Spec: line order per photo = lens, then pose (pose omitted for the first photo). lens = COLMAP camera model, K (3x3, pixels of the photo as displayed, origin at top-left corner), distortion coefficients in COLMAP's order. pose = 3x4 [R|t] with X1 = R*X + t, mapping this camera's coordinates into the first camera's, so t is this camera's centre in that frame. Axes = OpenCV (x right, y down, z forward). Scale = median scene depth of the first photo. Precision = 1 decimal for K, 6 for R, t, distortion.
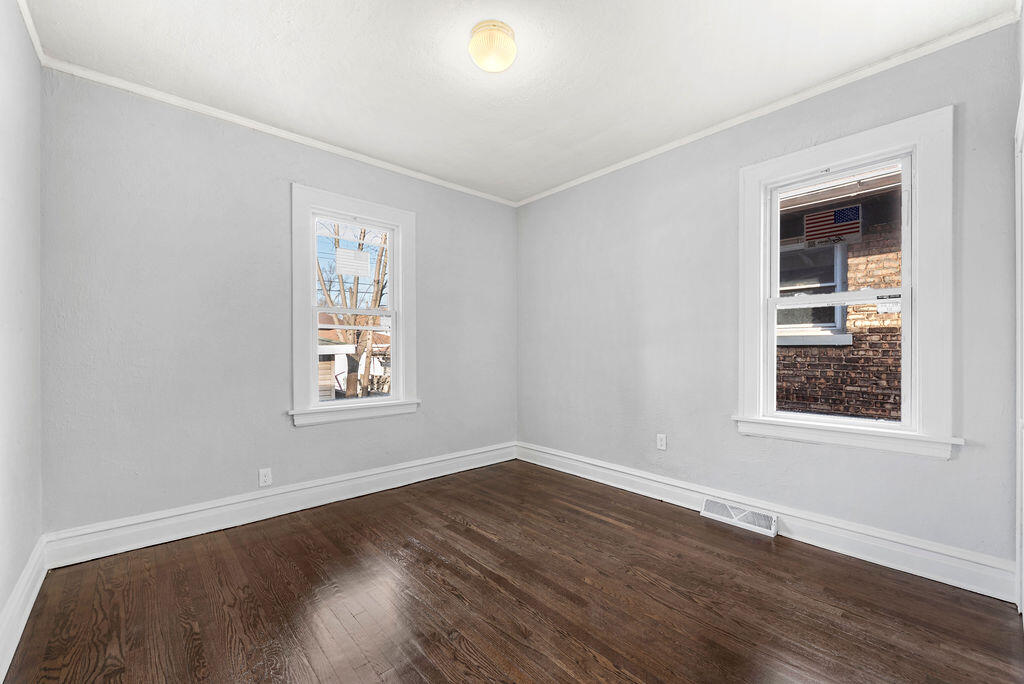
lens RADIAL K [[419.6, 0, 489.5], [0, 419.6, 344.3], [0, 0, 1]] dist [-0.001186, -0.000125]
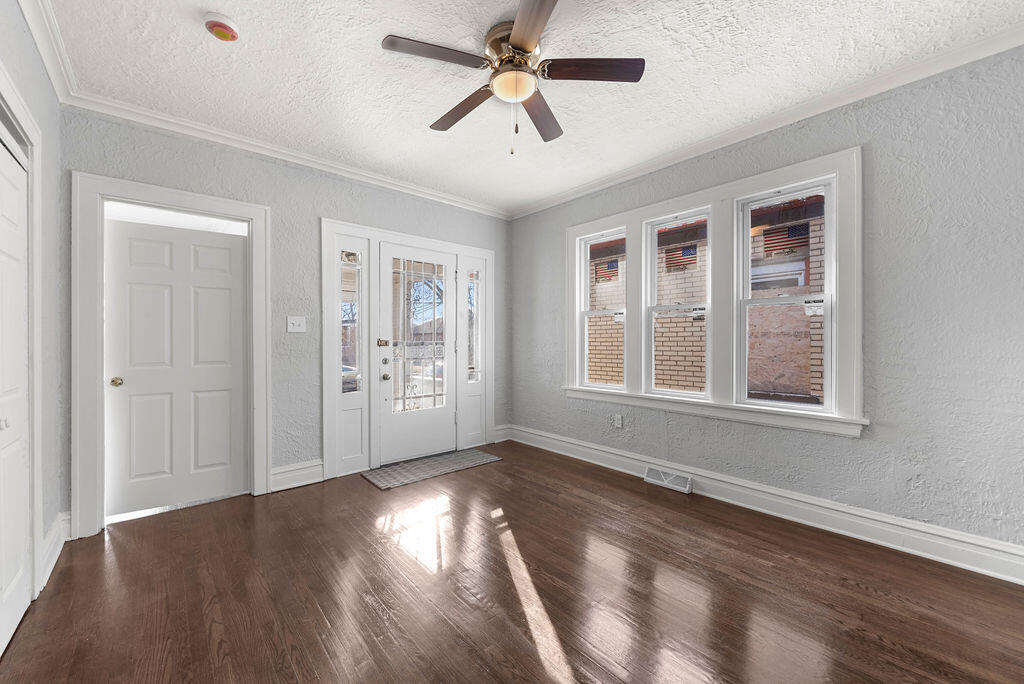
lens RADIAL K [[387.1, 0, 517.9], [0, 387.1, 337.9], [0, 0, 1]] dist [-0.009057, -0.000023]
pose [[0.999489, 0.004383, 0.031668, 0.102420], [-0.004223, 0.999978, -0.005118, -0.000746], [-0.031690, 0.004982, 0.999485, -0.118695]]
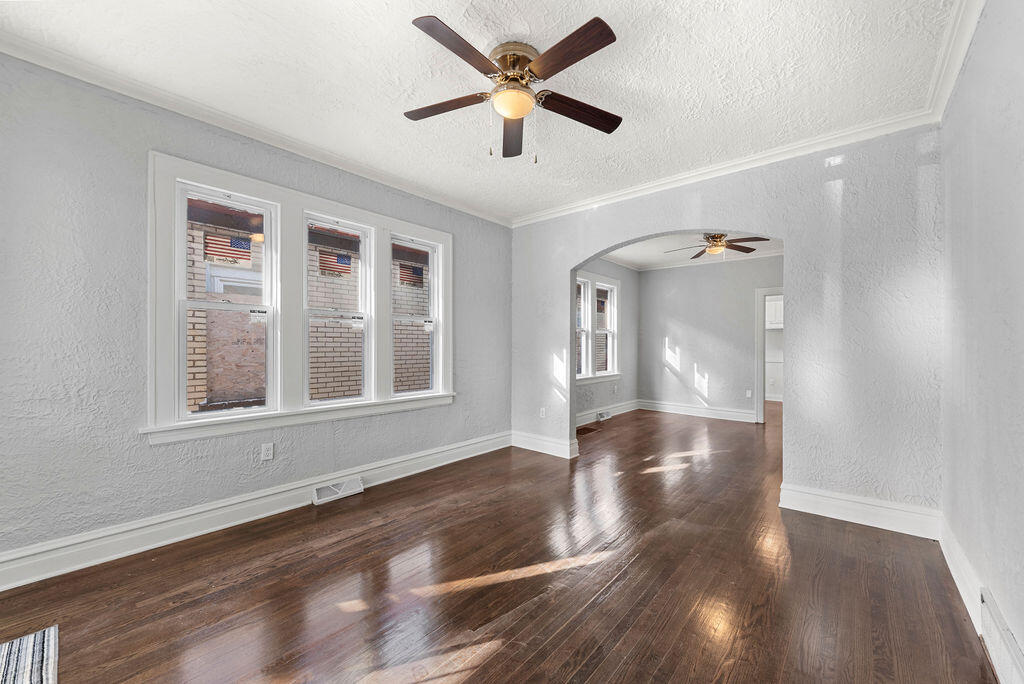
lens RADIAL K [[388.1, 0, 508.1], [0, 388.1, 345.1], [0, 0, 1]] dist [-0.014348, -0.000057]
pose [[-0.144952, 0.008251, 0.989404, -0.244061], [-0.001050, 0.999963, -0.008492, 0.000838], [-0.989438, -0.002270, -0.144938, 0.285646]]
